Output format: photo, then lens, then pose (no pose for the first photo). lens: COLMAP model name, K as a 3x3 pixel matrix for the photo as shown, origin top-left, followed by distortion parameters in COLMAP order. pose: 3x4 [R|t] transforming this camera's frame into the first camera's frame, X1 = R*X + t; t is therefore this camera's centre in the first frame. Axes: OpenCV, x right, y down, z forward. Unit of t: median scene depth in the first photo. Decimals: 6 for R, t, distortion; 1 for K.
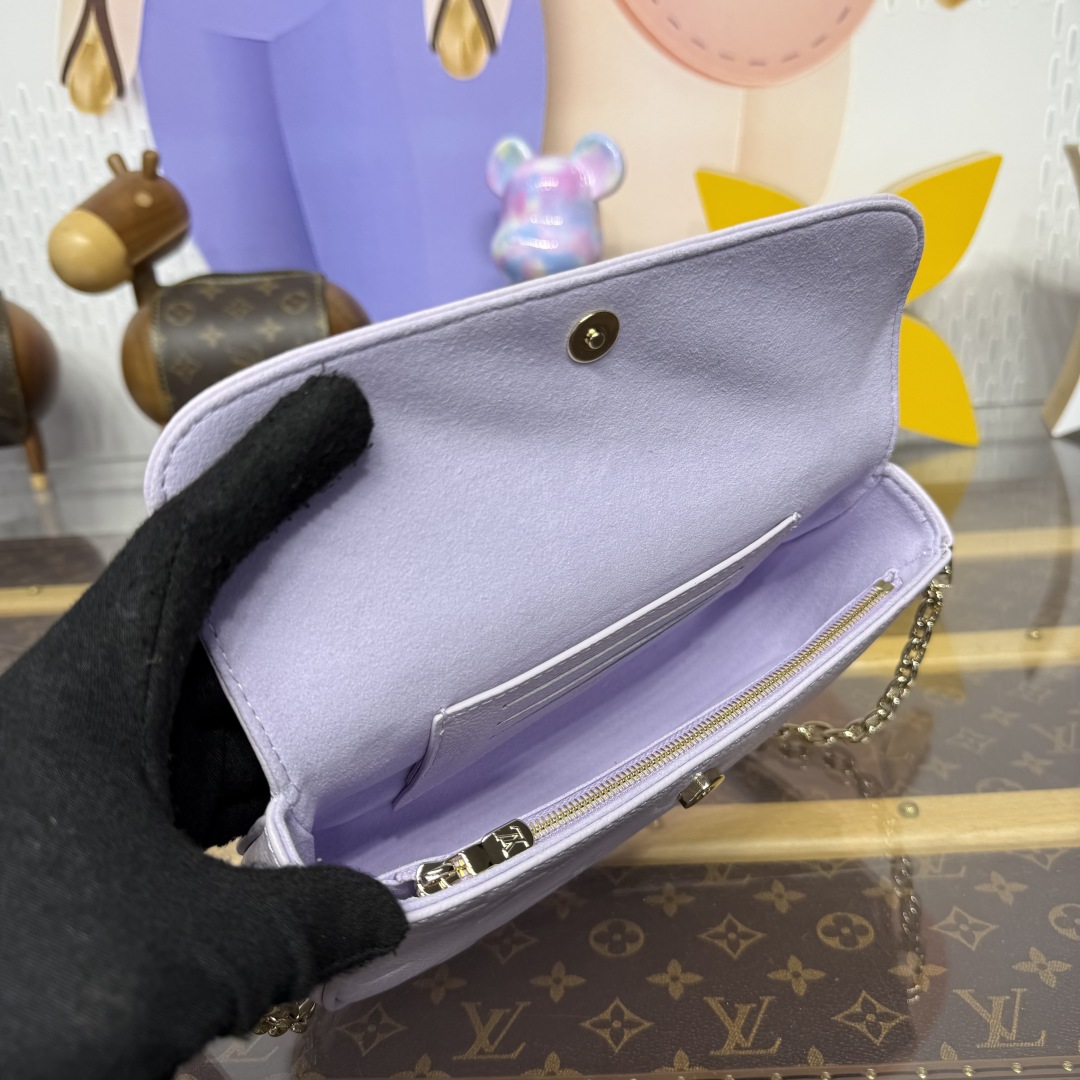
lens RADIAL K [[1025.7, 0, 539.8], [0, 1025.7, 564.9], [0, 0, 1]] dist [-0.029230, -0.035313]
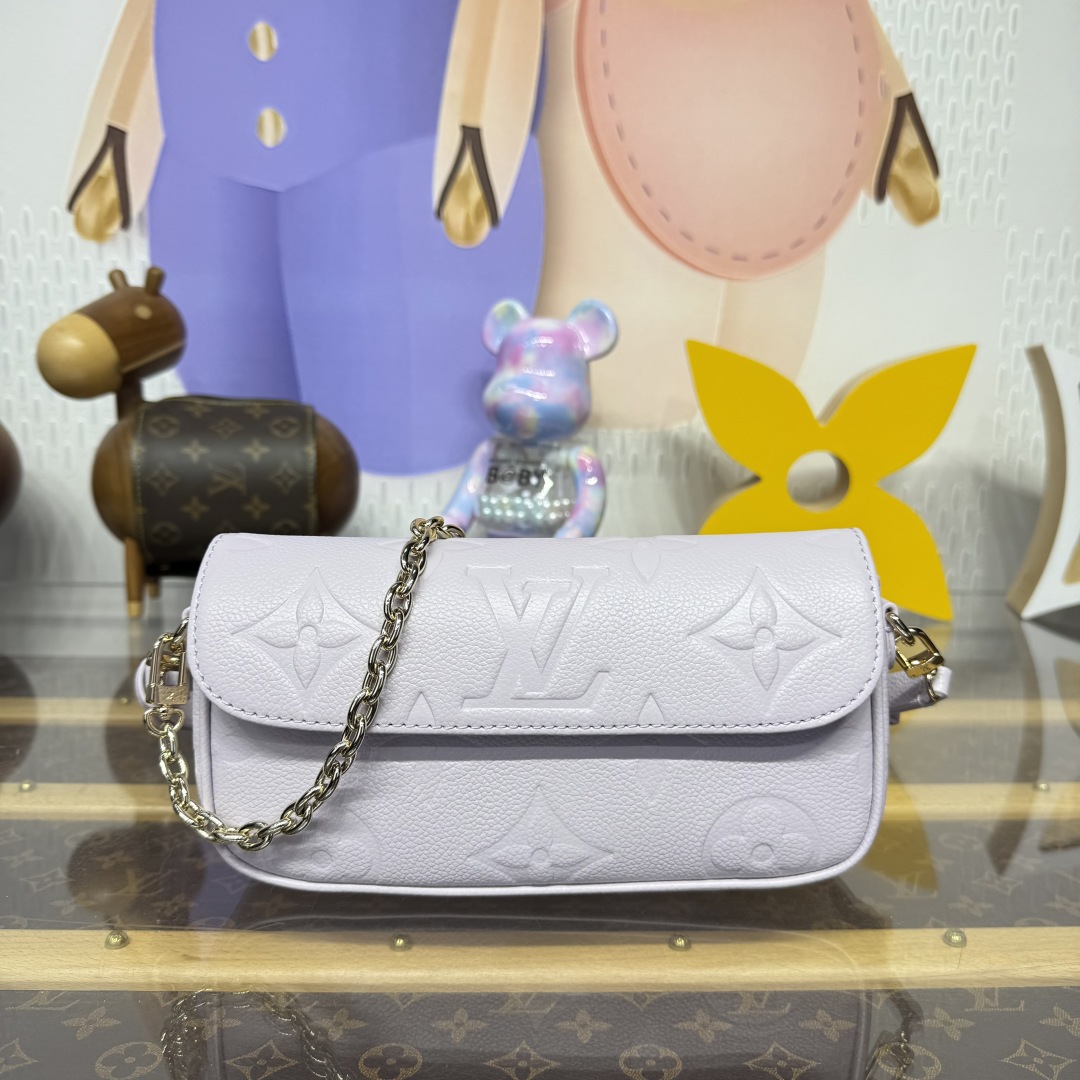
lens RADIAL K [[1025.7, 0, 539.8], [0, 1025.7, 564.9], [0, 0, 1]] dist [-0.029230, -0.035313]
pose [[0.994099, 0.075651, 0.077740, -0.056241], [-0.056623, 0.973181, -0.222962, 0.073654], [-0.092522, 0.217244, 0.971722, 0.042003]]
